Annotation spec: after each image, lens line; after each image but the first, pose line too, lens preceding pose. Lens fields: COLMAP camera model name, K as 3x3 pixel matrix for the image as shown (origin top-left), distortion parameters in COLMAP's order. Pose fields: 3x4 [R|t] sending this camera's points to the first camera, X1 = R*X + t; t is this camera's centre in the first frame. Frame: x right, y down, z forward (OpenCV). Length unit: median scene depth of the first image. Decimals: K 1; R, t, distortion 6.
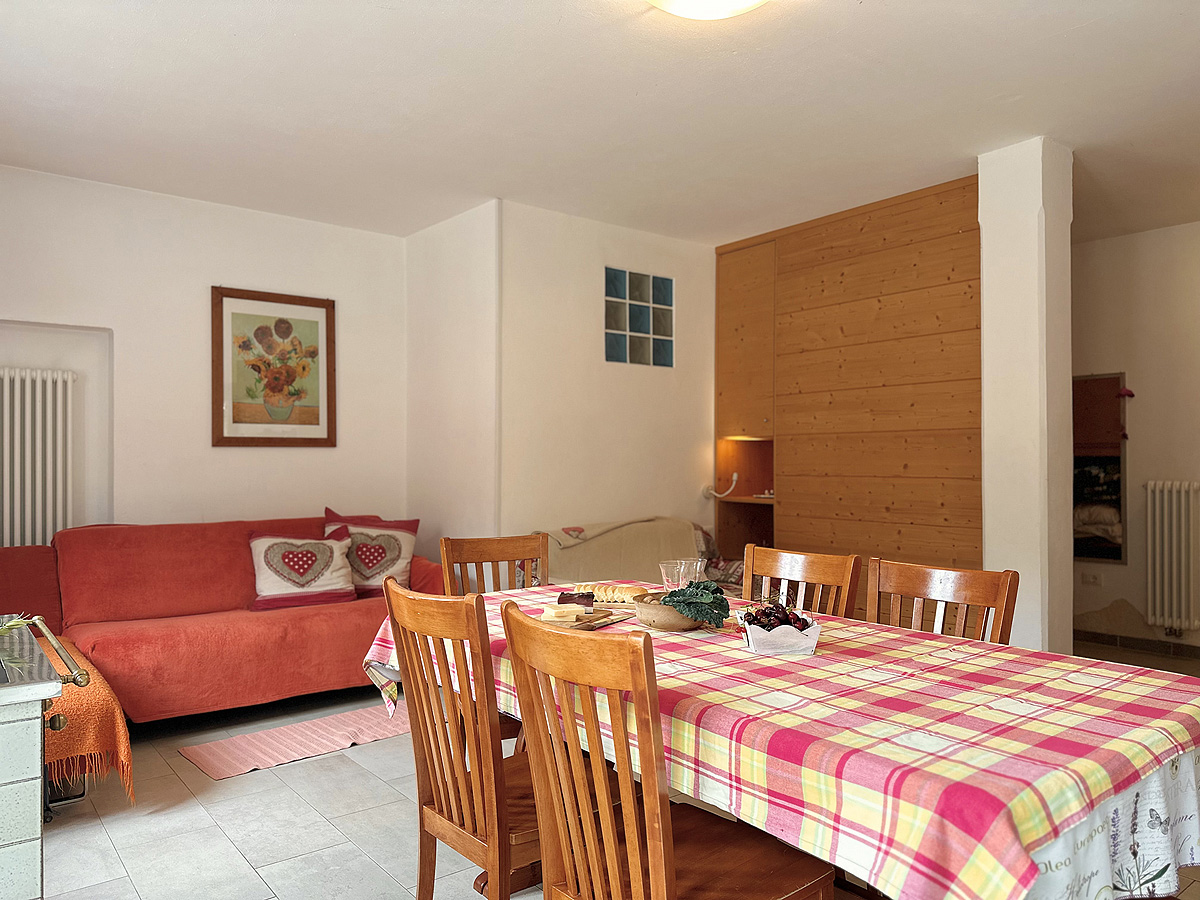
lens RADIAL K [[849.2, 0, 603.9], [0, 849.2, 455.9], [0, 0, 1]] dist [0.078822, -0.106293]
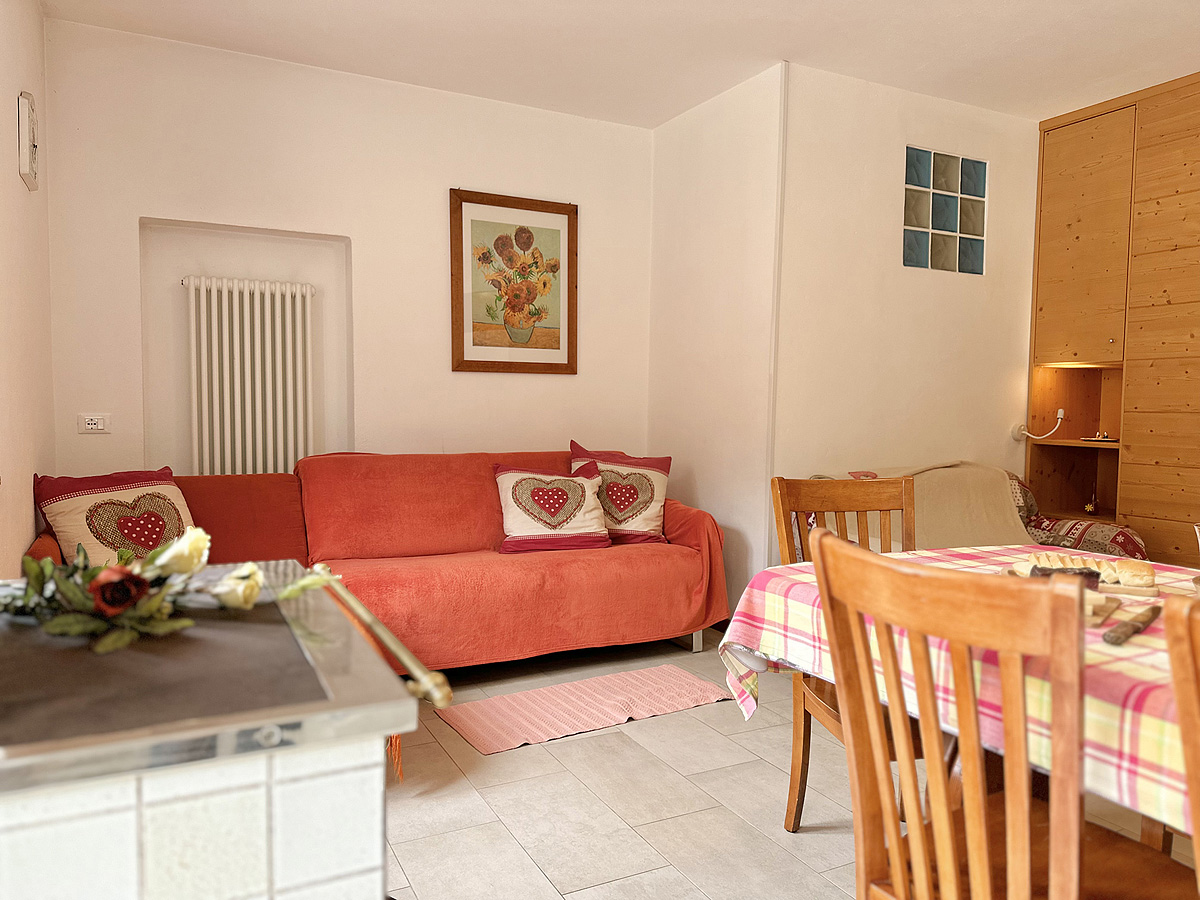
lens RADIAL K [[844.3, 0, 600.0], [0, 844.3, 450.0], [0, 0, 1]] dist [0.206252, -0.292660]
pose [[0.980572, 0.022198, -0.194898, -0.124537], [-0.011020, 0.998241, 0.058253, 0.018381], [0.195849, -0.054974, 0.979092, 0.142757]]
